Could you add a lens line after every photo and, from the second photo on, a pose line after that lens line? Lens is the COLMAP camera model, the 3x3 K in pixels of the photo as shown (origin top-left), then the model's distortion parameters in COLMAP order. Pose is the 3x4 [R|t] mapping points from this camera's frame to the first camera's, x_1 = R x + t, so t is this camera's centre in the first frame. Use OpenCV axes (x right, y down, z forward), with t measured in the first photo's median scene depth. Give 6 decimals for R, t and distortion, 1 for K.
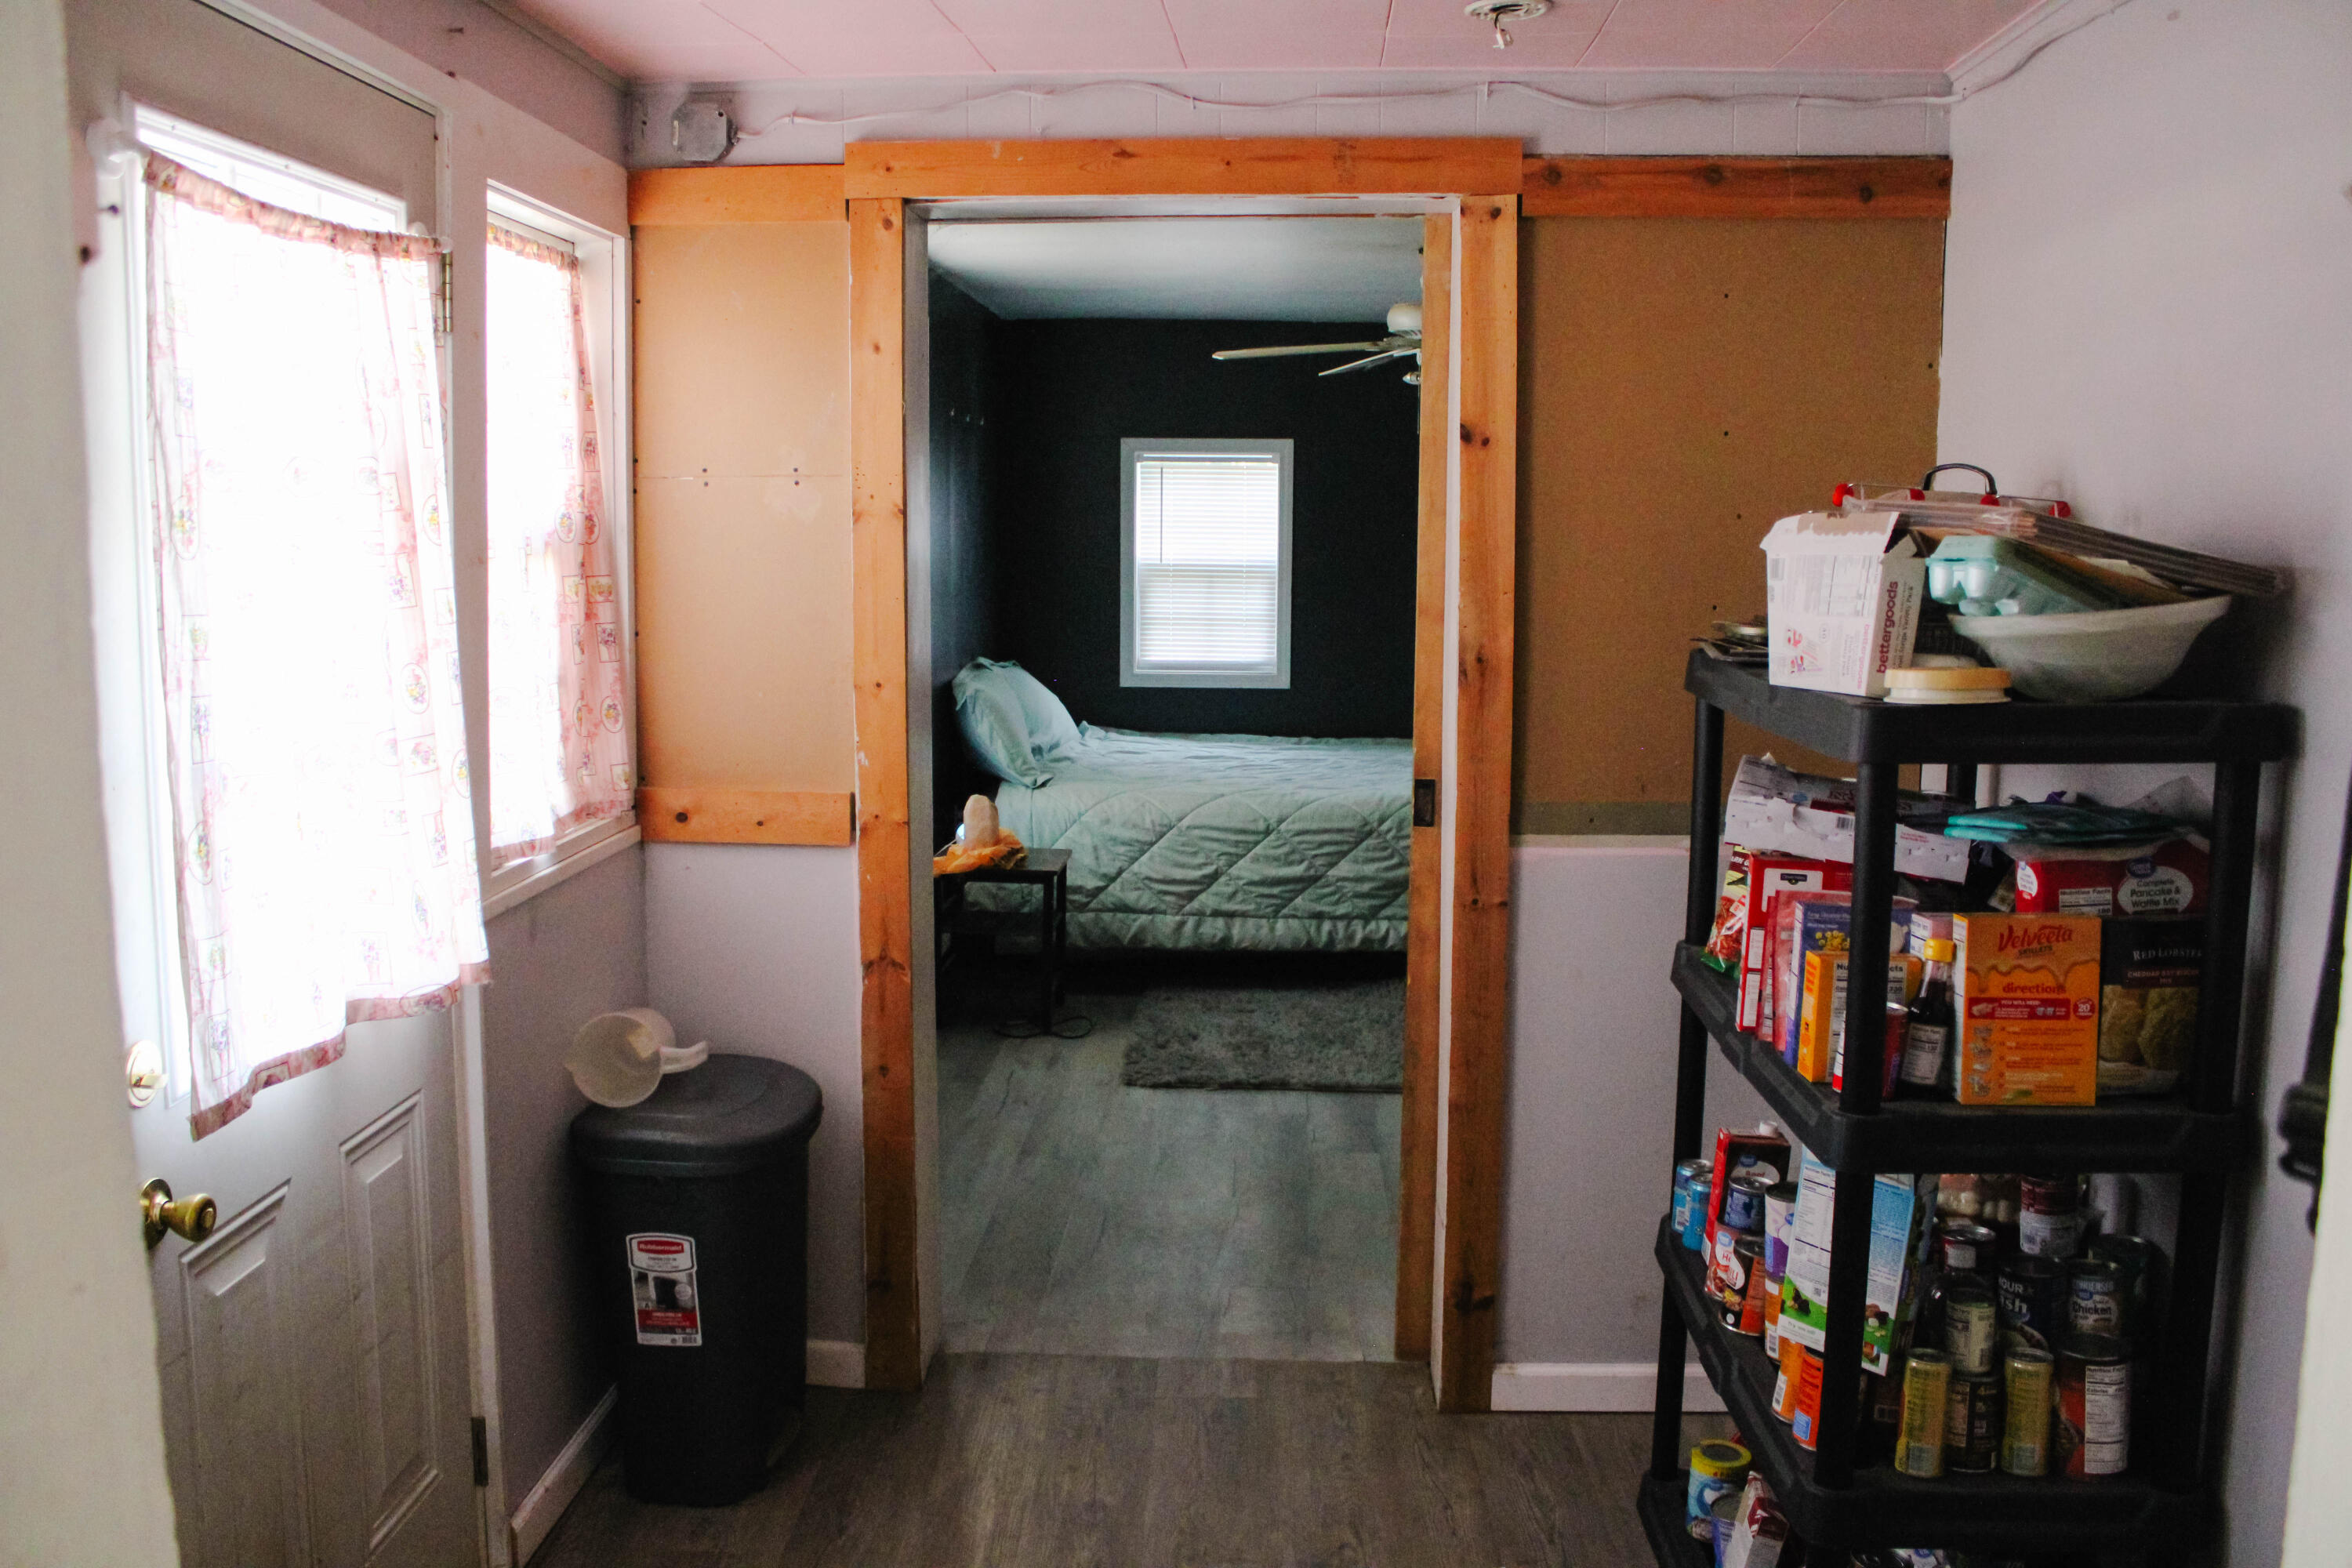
lens RADIAL K [[1898.3, 0, 1176.0], [0, 1898.3, 784.0], [0, 0, 1]] dist [-0.131279, 0.008069]
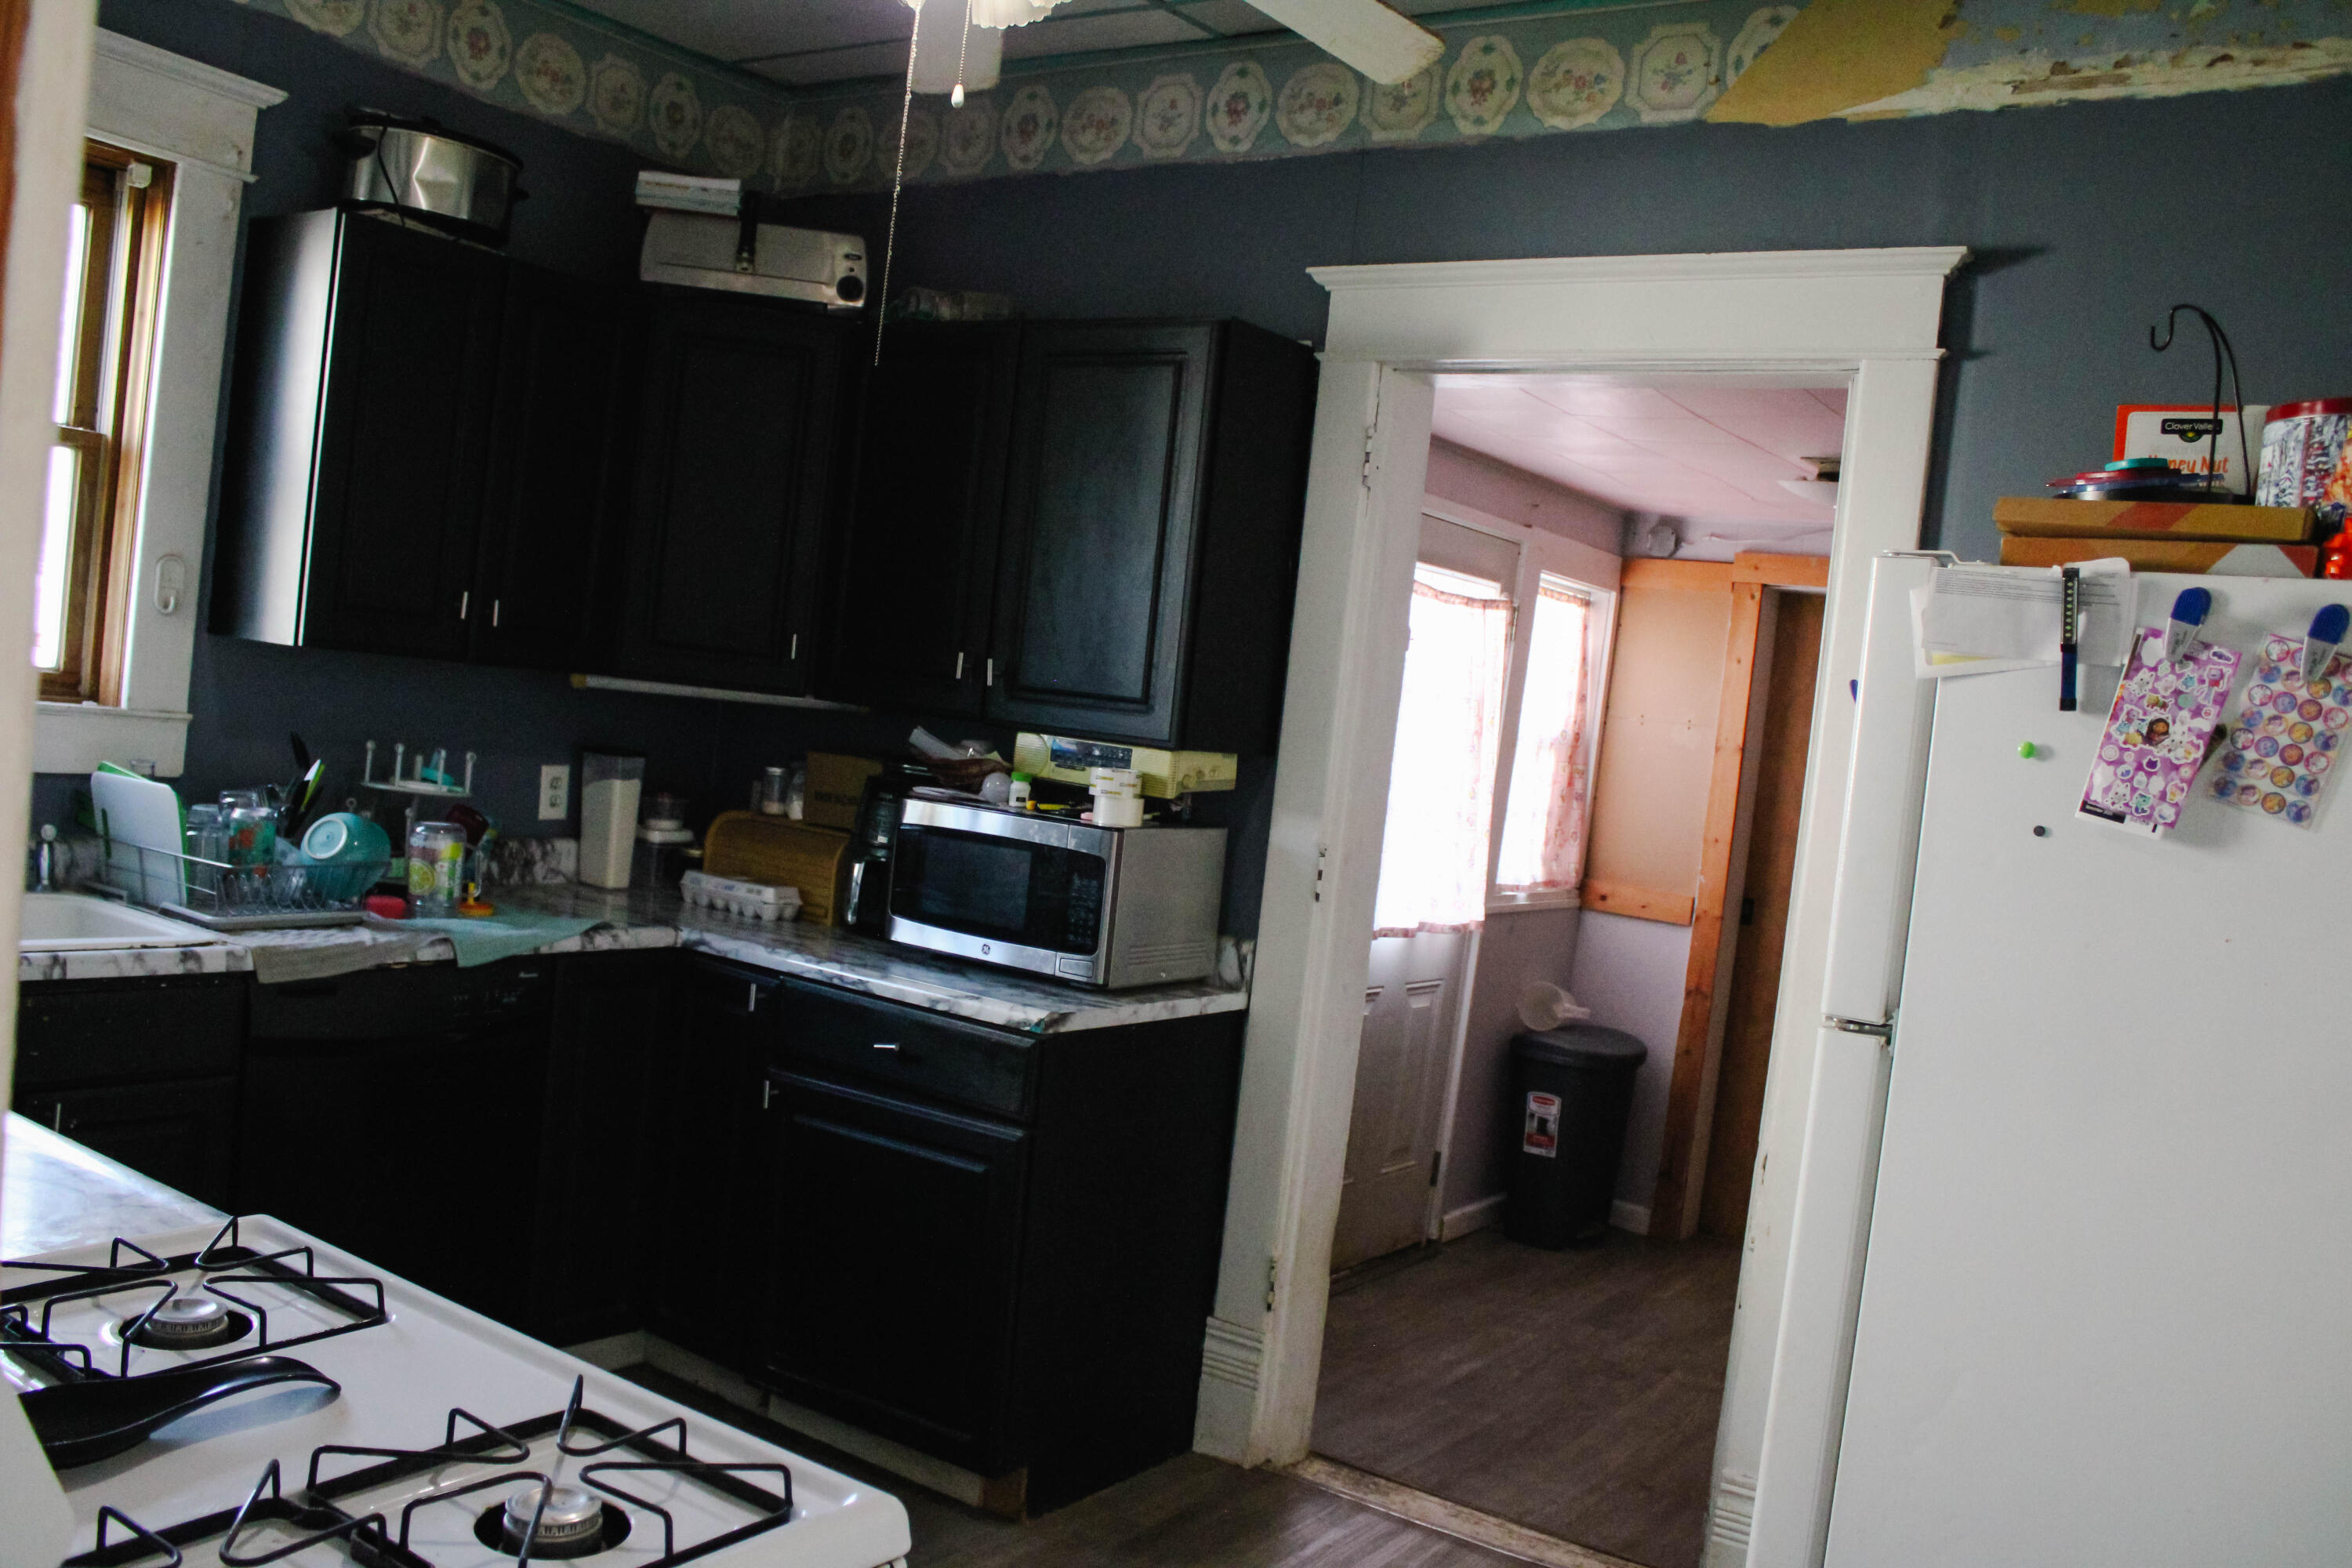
lens RADIAL K [[1906.2, 0, 1176.0], [0, 1906.2, 784.0], [0, 0, 1]] dist [0.000166, 0.000105]
pose [[0.835747, 0.114028, -0.537144, 0.412427], [-0.182922, 0.980144, -0.076539, 0.138344], [0.517751, 0.162223, 0.840011, -0.881217]]
